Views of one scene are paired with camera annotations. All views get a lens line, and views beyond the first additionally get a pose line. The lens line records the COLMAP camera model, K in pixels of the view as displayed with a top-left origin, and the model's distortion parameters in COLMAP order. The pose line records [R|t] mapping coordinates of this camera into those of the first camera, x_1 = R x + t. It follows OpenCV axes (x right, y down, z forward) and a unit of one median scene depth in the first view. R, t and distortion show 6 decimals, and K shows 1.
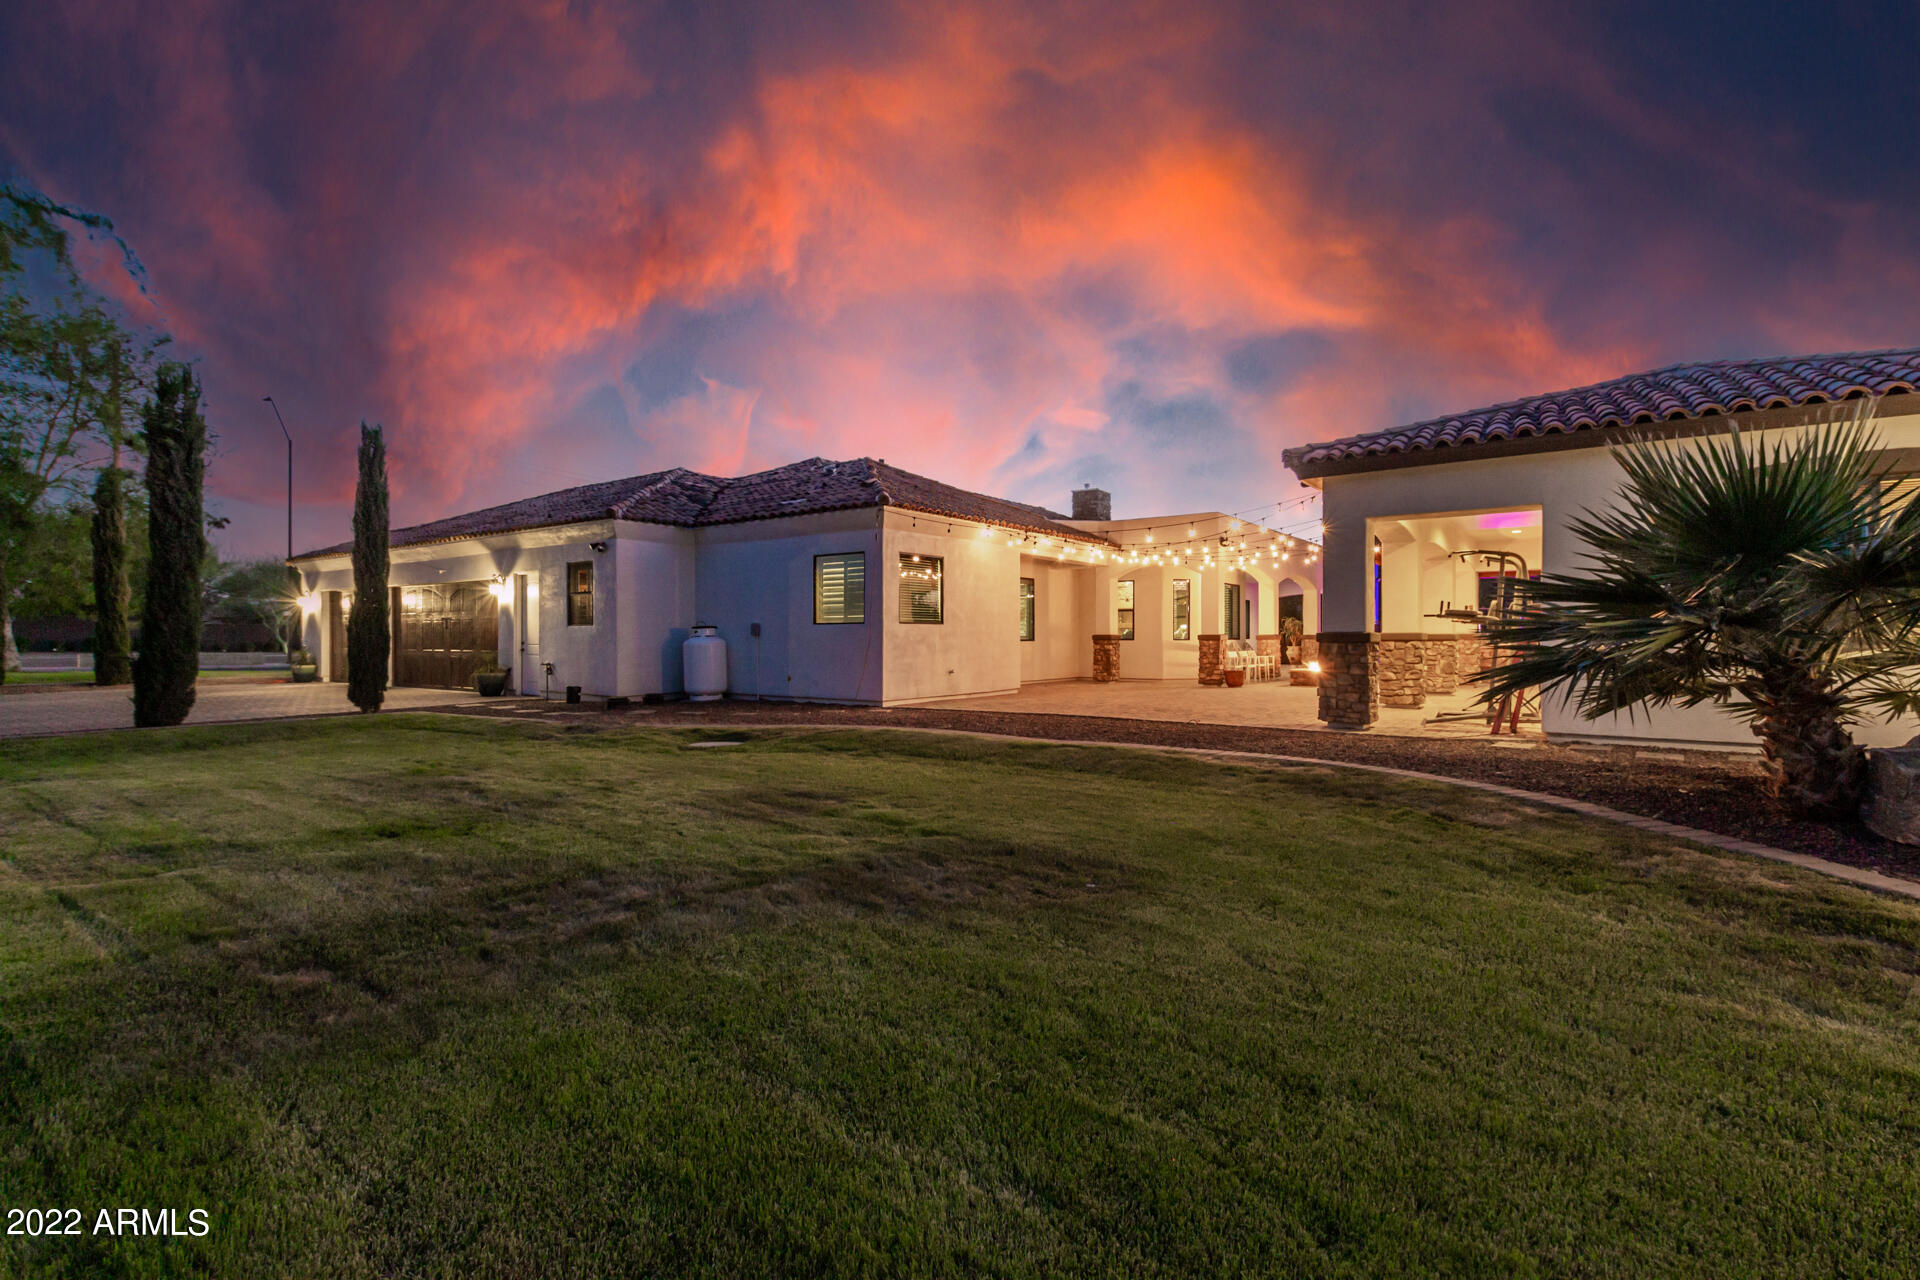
lens RADIAL K [[877.2, 0, 968.6], [0, 877.2, 638.7], [0, 0, 1]] dist [0.003788, -0.000041]
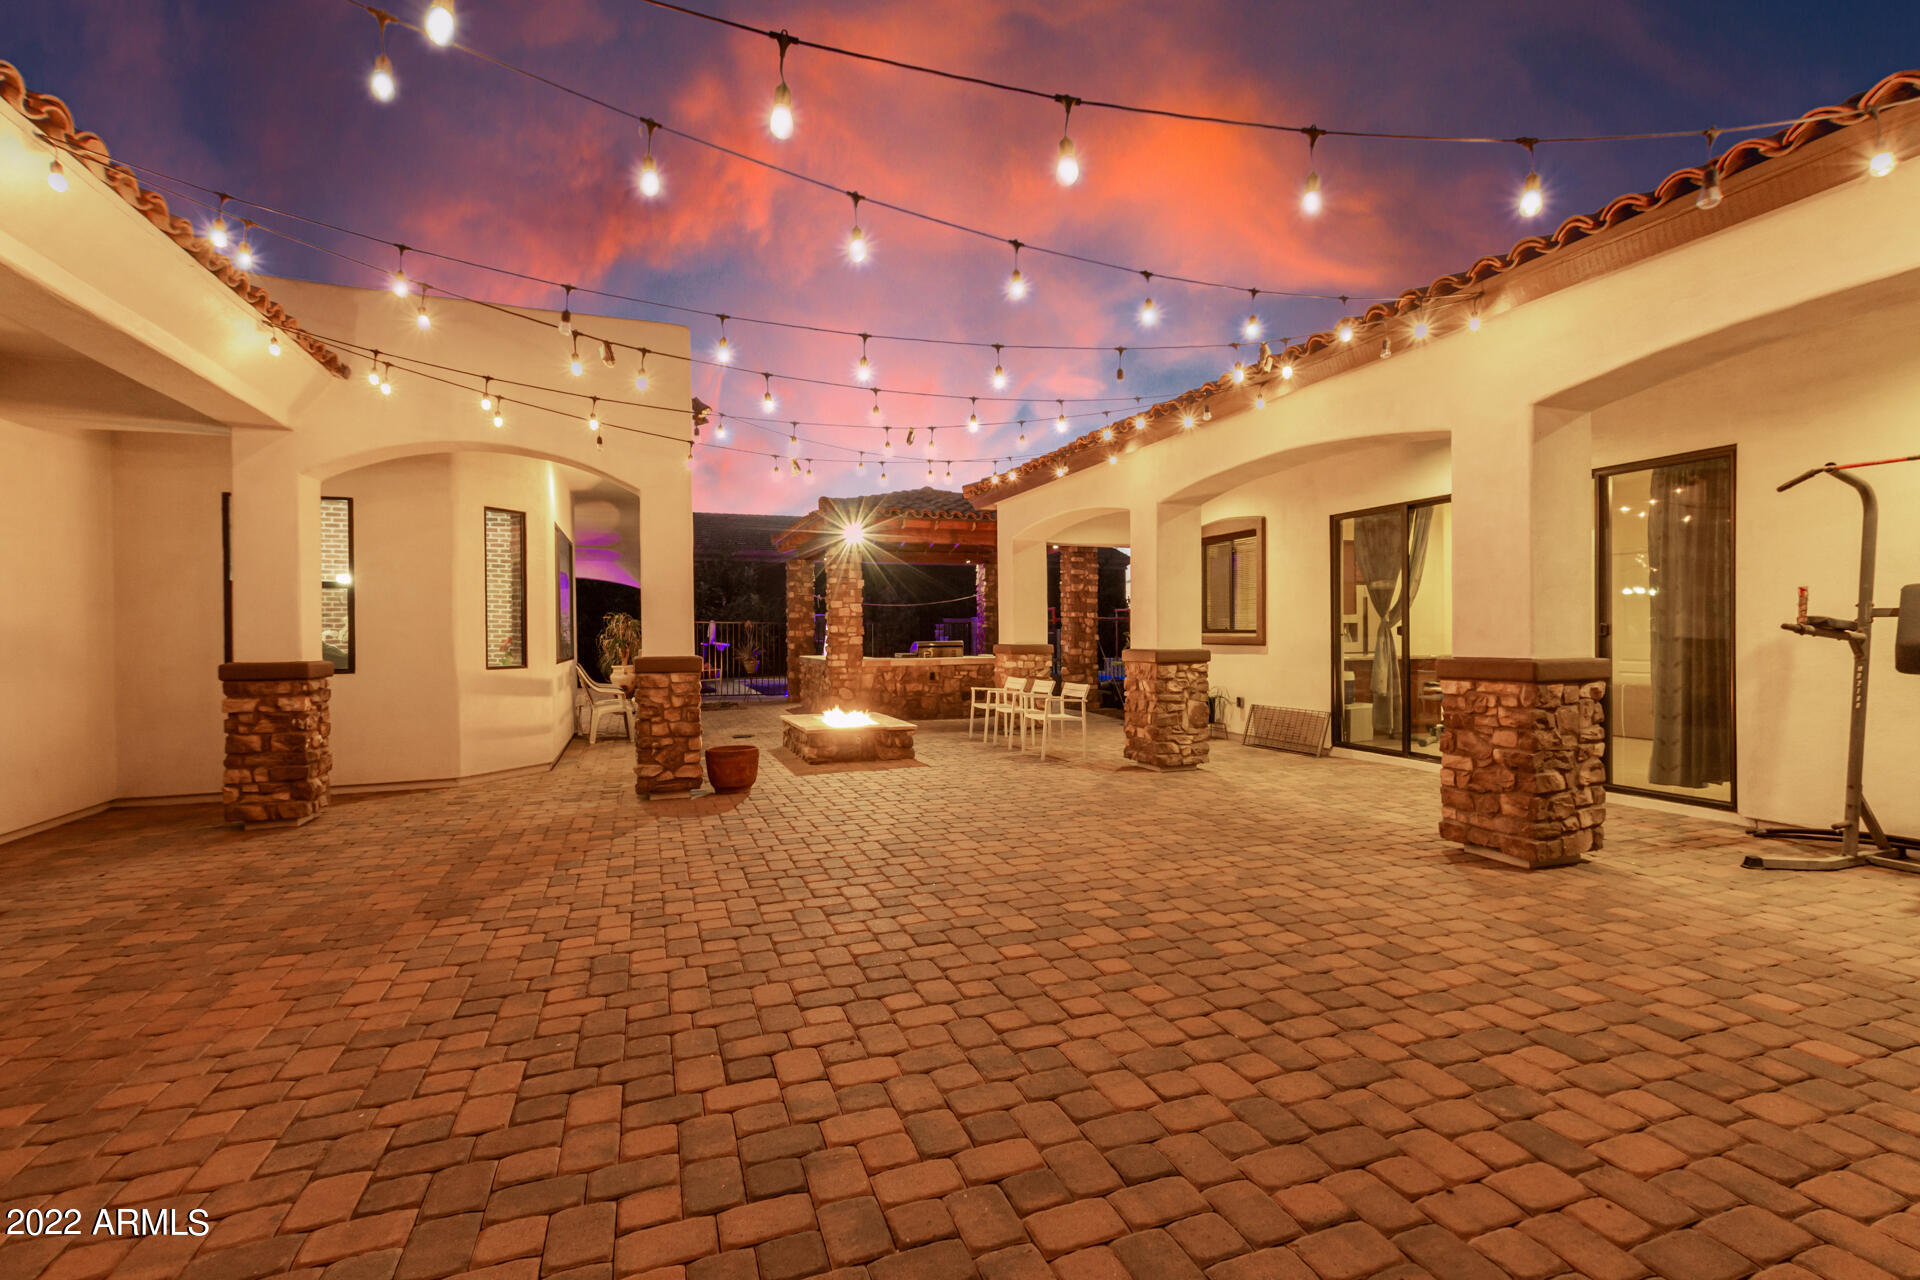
lens RADIAL K [[877.2, 0, 977.7], [0, 877.2, 636.9], [0, 0, 1]] dist [0.003788, -0.000041]
pose [[0.548702, -0.009213, 0.835967, 0.040864], [0.009552, 0.999943, 0.004751, -0.013421], [-0.835964, 0.005378, 0.548759, 0.689108]]
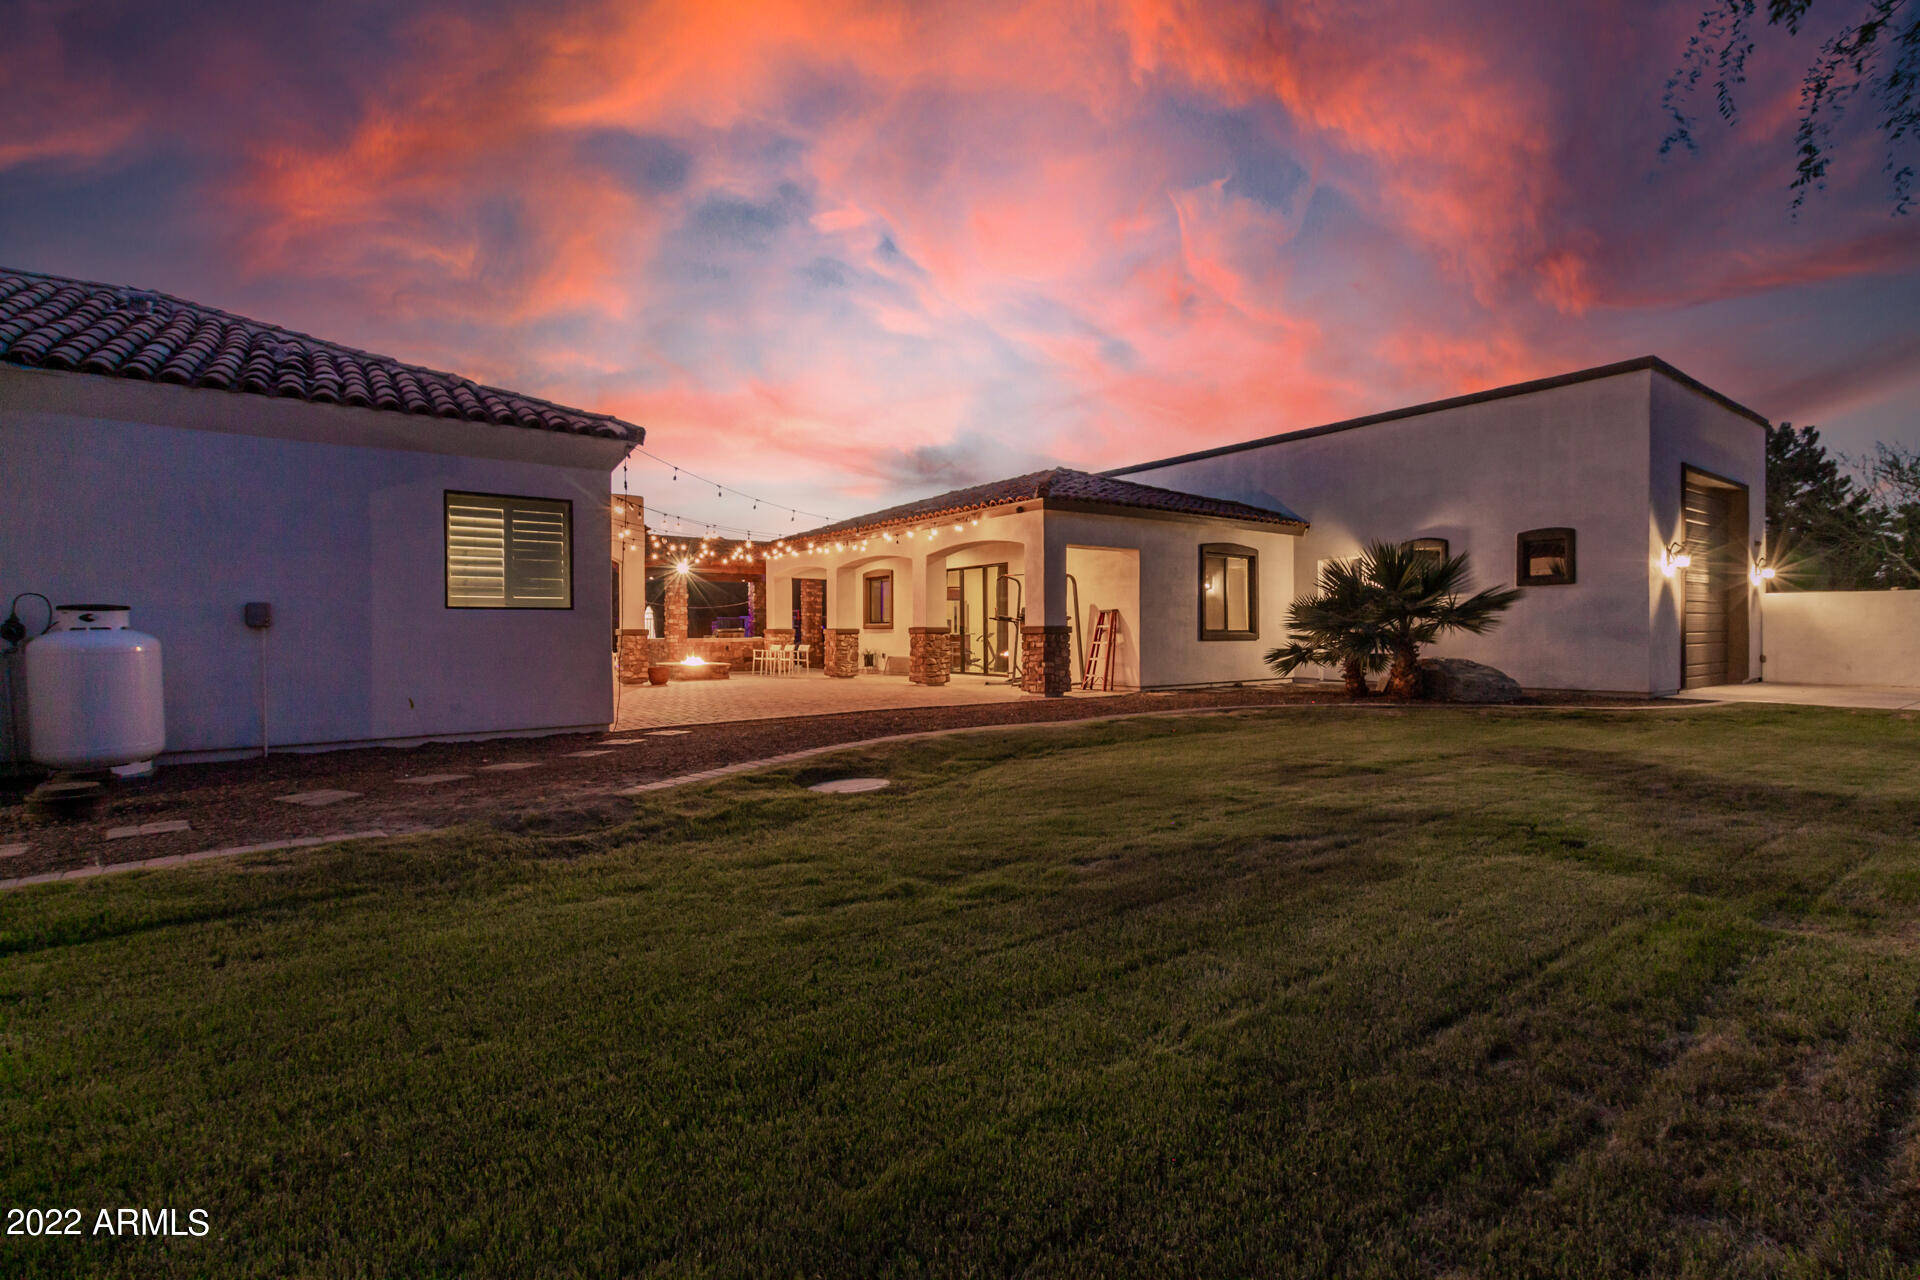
lens RADIAL K [[877.2, 0, 991.1], [0, 877.2, 632.3], [0, 0, 1]] dist [0.003788, -0.000041]
pose [[0.283981, -0.001806, 0.958828, -0.492405], [0.006008, 0.999982, 0.000104, 0.000943], [-0.958811, 0.005731, 0.283987, 0.383852]]
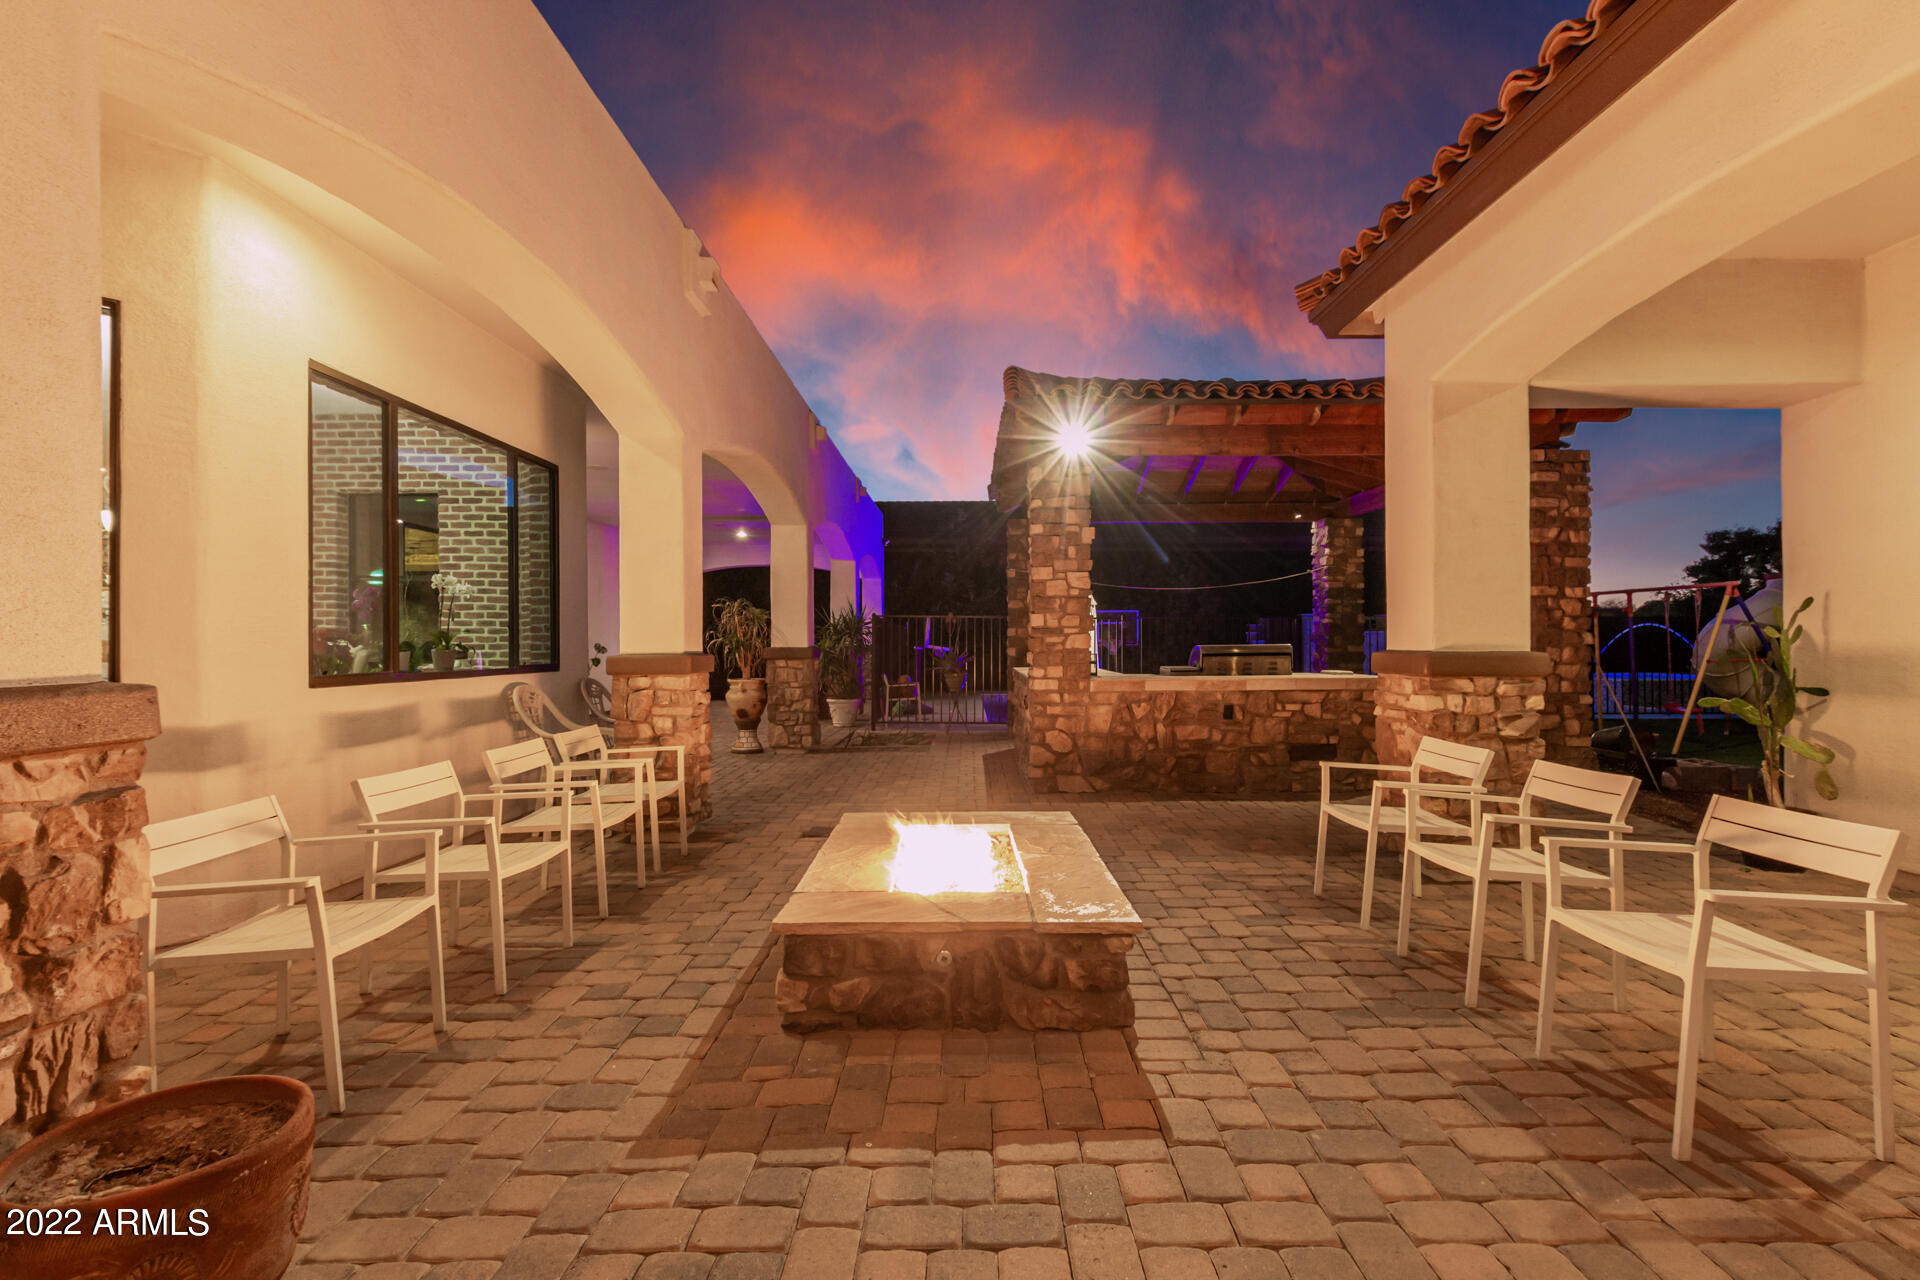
lens RADIAL K [[877.2, 0, 984.0], [0, 877.2, 638.1], [0, 0, 1]] dist [0.003788, -0.000041]
pose [[0.799551, -0.001936, 0.600595, 0.312059], [0.005324, 0.999978, -0.003863, -0.008591], [-0.600574, 0.006286, 0.799544, 0.877807]]
